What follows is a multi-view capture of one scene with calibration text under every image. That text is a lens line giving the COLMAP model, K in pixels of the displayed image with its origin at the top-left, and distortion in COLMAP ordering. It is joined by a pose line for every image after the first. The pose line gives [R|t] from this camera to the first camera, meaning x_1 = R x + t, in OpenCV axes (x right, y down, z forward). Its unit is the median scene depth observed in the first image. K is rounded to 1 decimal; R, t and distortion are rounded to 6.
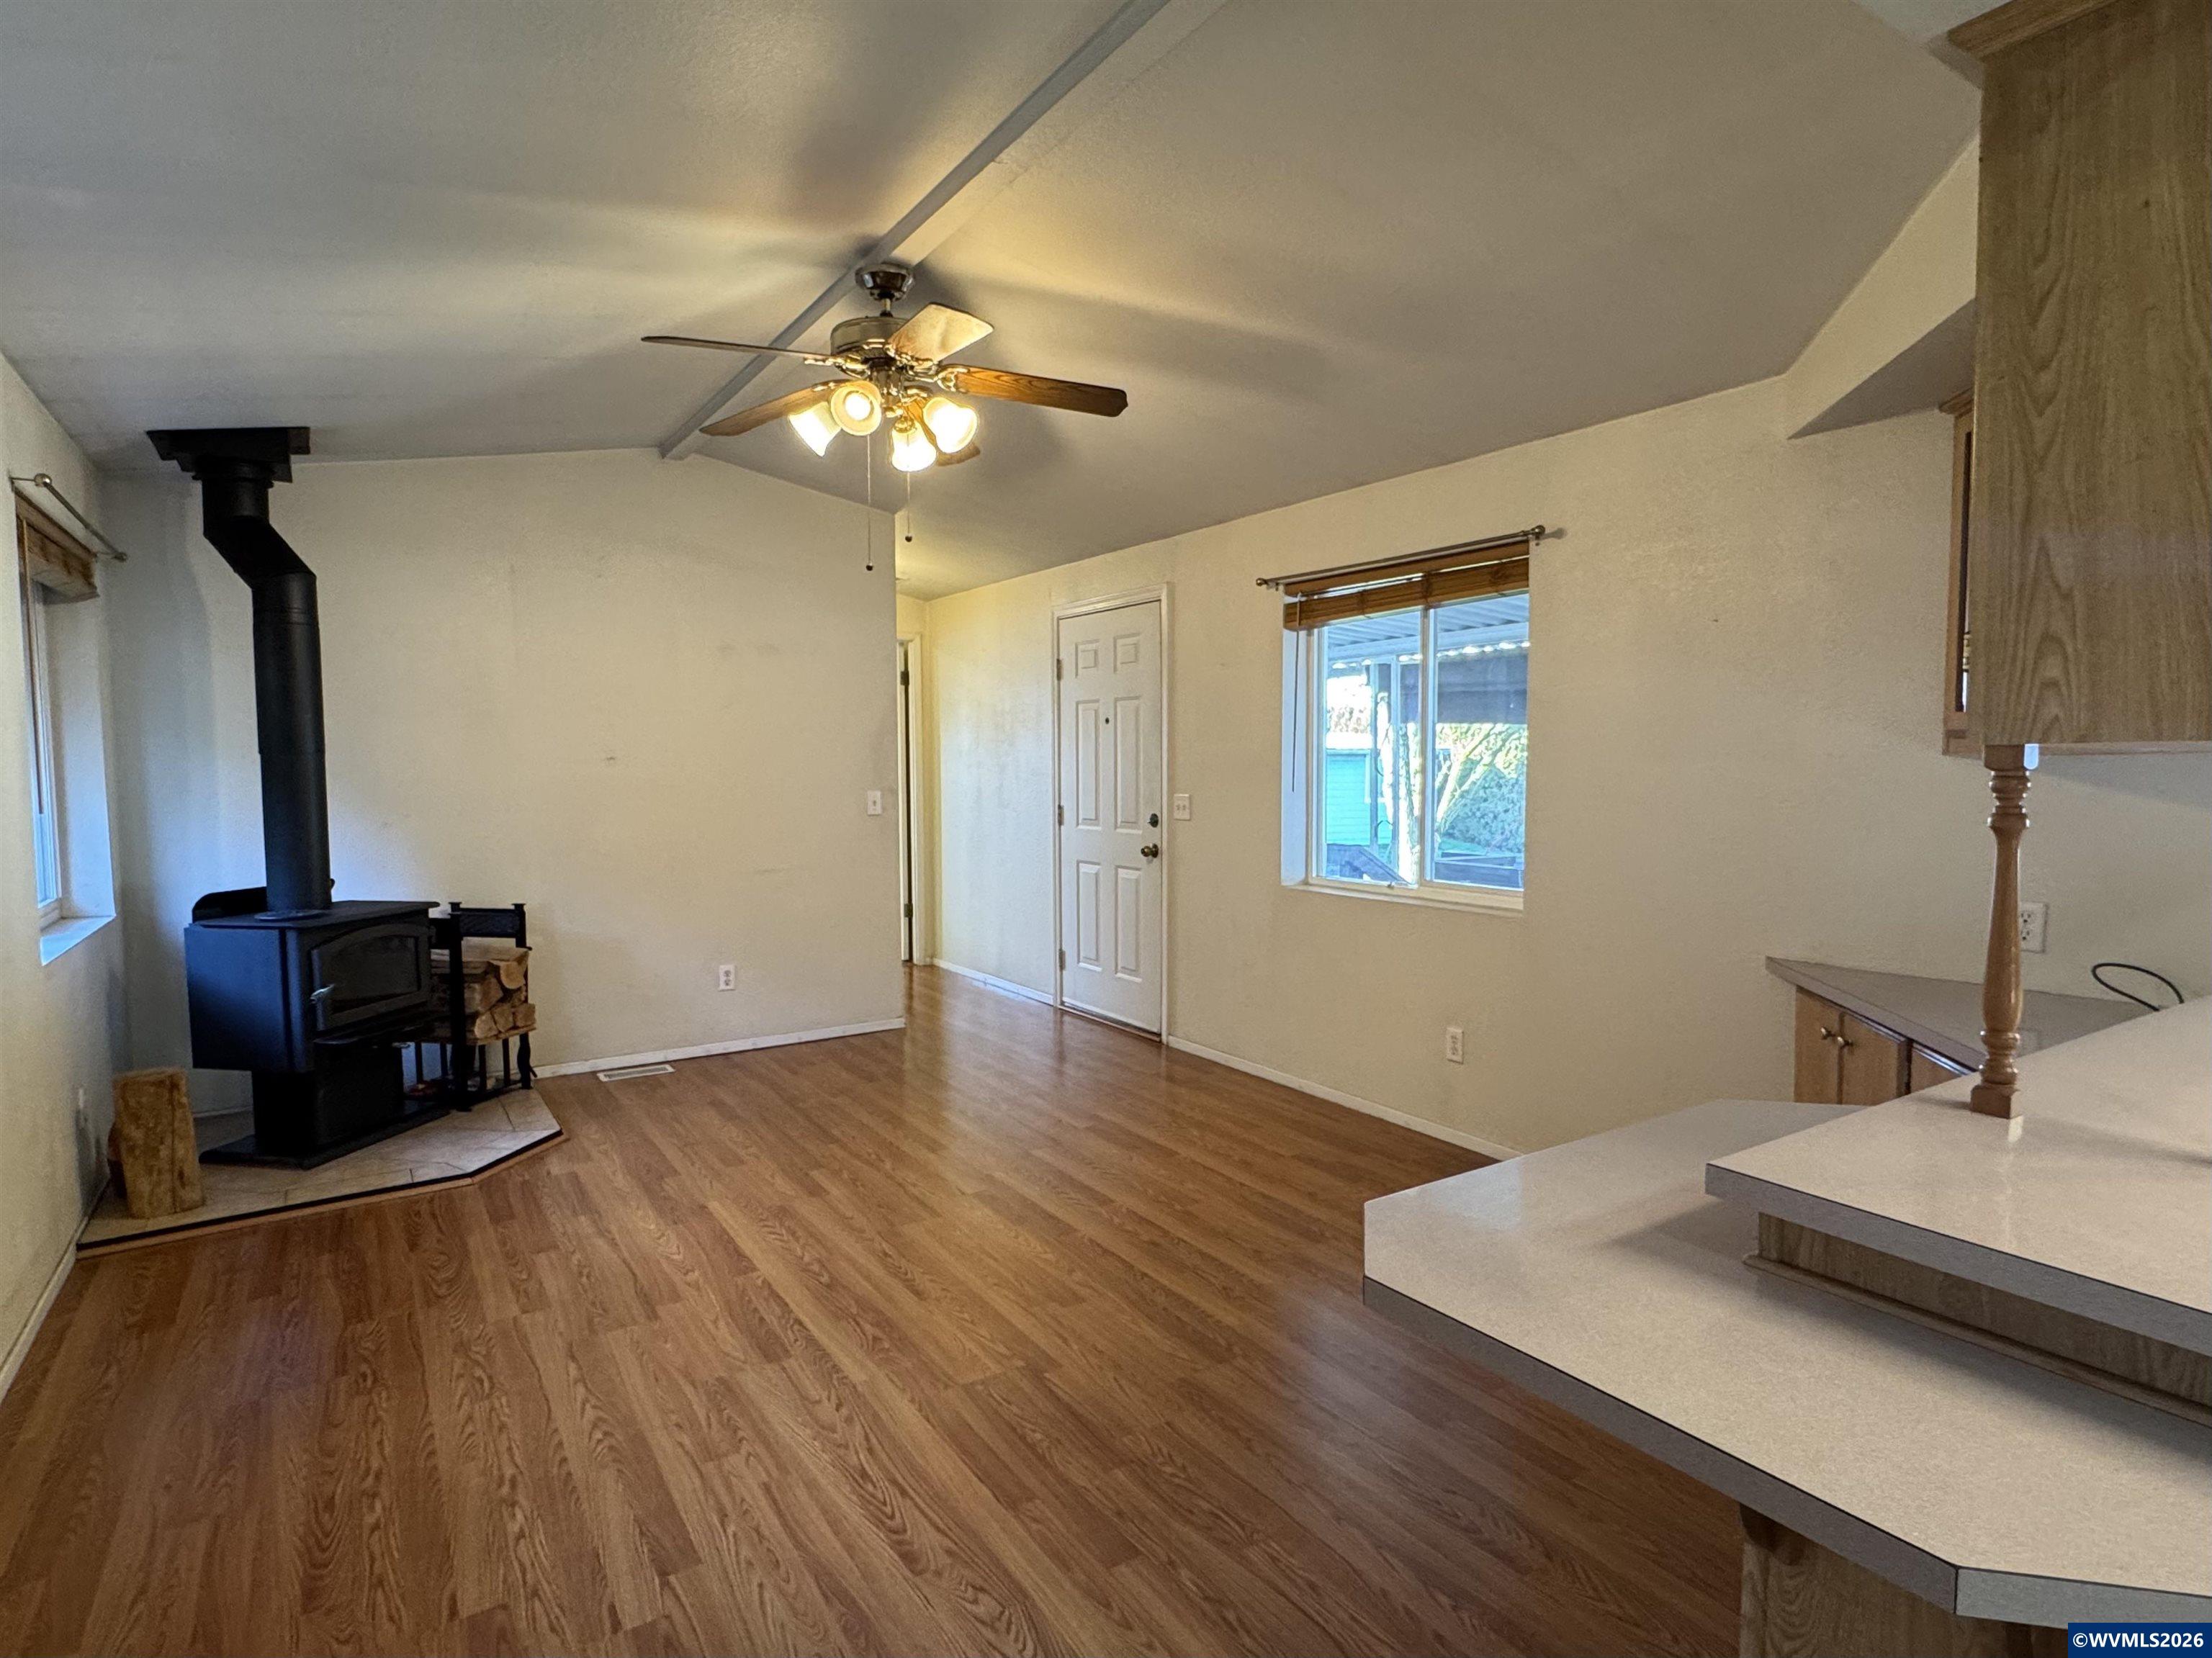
lens RADIAL K [[1170.6, 0, 1098.3], [0, 1170.6, 829.3], [0, 0, 1]] dist [-0.003030, 0.000631]
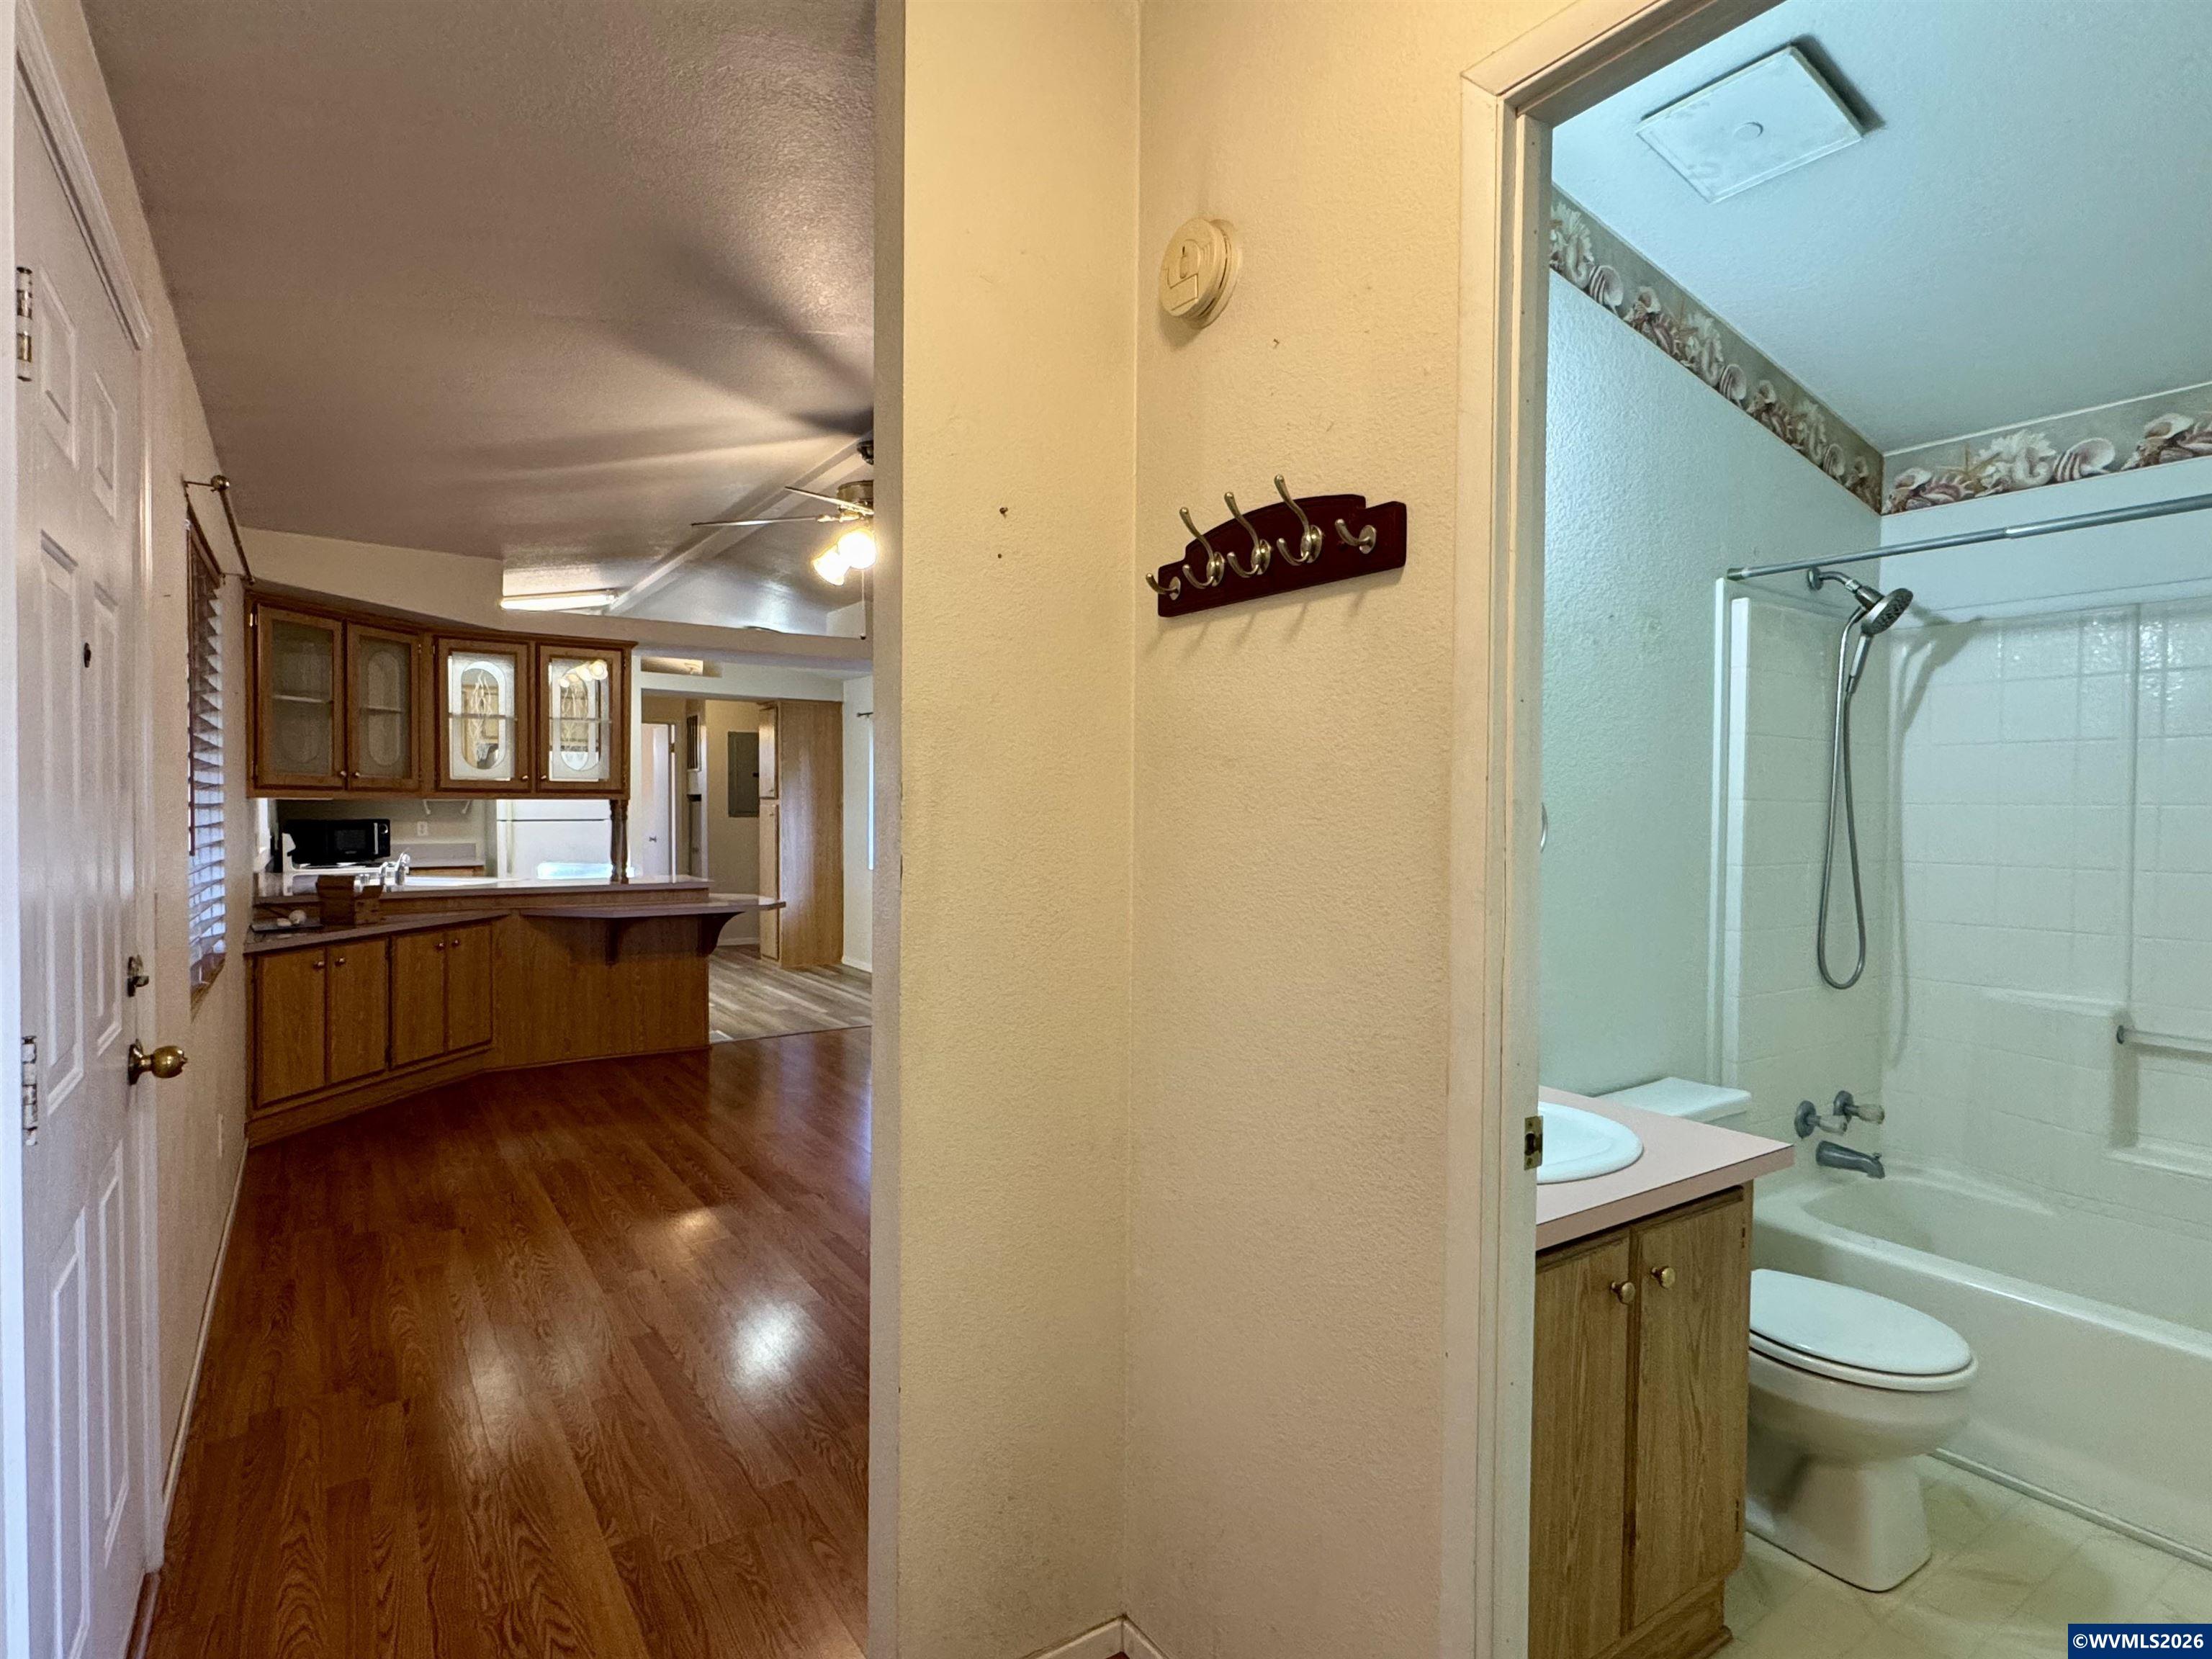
lens RADIAL K [[1170.7, 0, 1097.0], [0, 1170.7, 831.8], [0, 0, 1]] dist [-0.003030, 0.000631]
pose [[-0.999845, -0.006236, -0.016468, -0.545617], [-0.007563, 0.996621, 0.081787, -0.190663], [0.015902, 0.081899, -0.996514, 3.151020]]
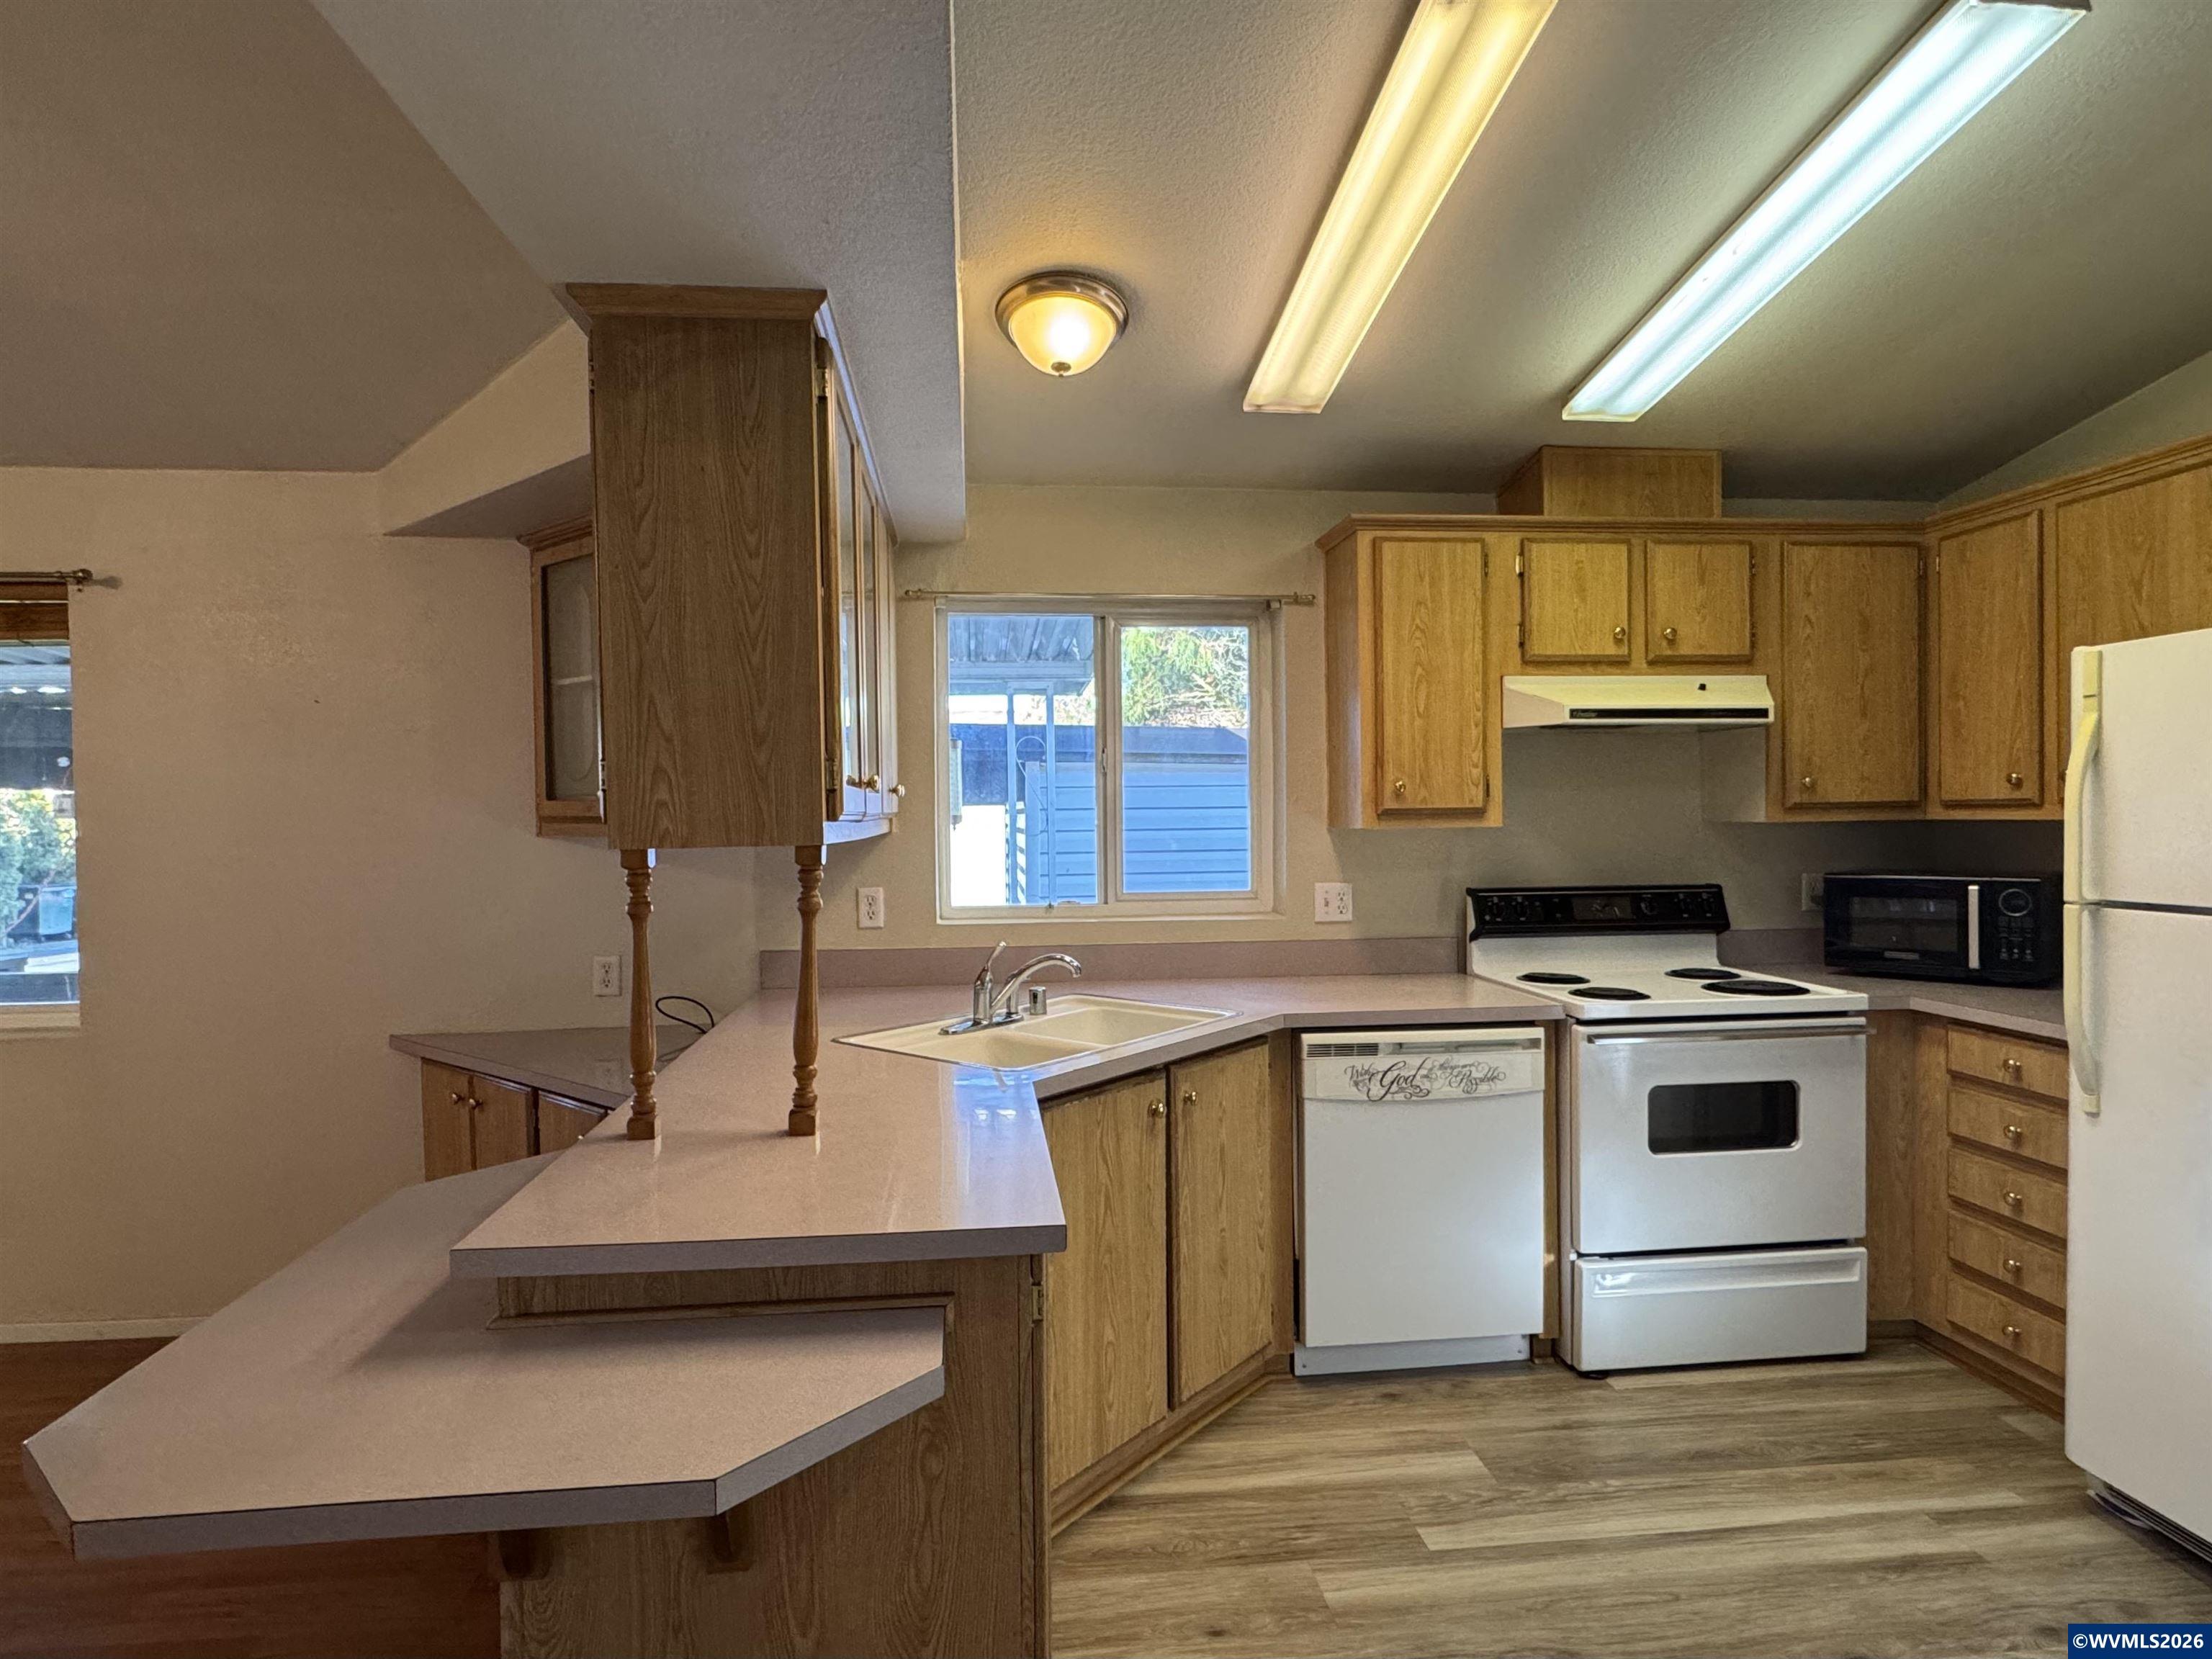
lens RADIAL K [[1170.7, 0, 1077.1], [0, 1170.7, 840.0], [0, 0, 1]] dist [-0.003030, 0.000631]
pose [[0.460814, -0.021895, 0.887227, -0.072980], [0.062325, 0.998026, -0.007741, -0.021567], [-0.885306, 0.058864, 0.461269, -0.014064]]
